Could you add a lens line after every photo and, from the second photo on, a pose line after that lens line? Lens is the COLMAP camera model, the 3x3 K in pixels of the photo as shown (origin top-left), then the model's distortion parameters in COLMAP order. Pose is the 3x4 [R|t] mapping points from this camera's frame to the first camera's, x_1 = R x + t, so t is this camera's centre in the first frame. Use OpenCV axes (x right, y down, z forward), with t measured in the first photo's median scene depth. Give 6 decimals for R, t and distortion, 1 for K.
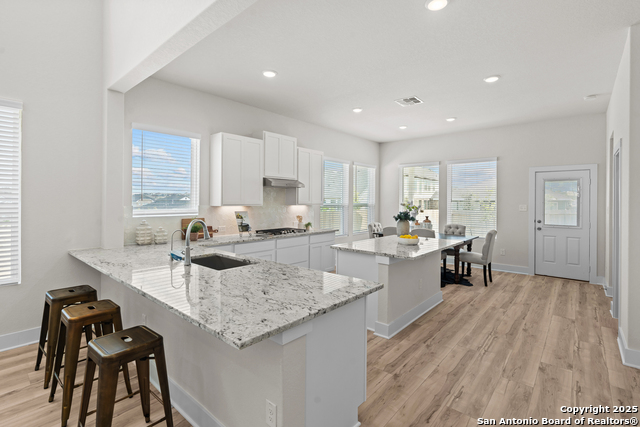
lens RADIAL K [[301.6, 0, 318.4], [0, 301.6, 200.5], [0, 0, 1]] dist [-0.008350, 0.000566]
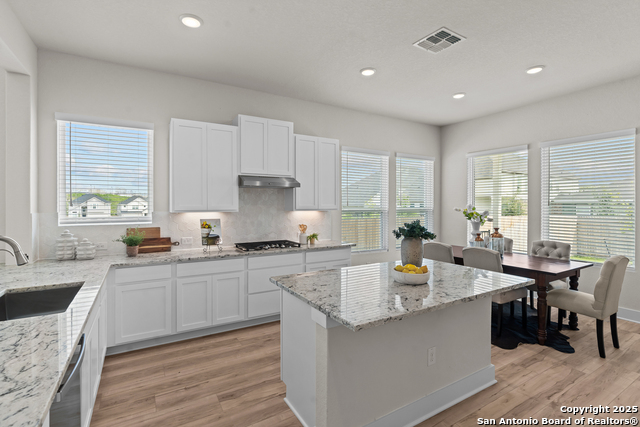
lens RADIAL K [[303.3, 0, 318.1], [0, 303.3, 206.2], [0, 0, 1]] dist [-0.002672, 0.000739]
pose [[0.950037, -0.004798, -0.312099, 0.238914], [0.006153, 0.999975, 0.003357, 0.001543], [0.312075, -0.005110, 0.950044, 0.313106]]
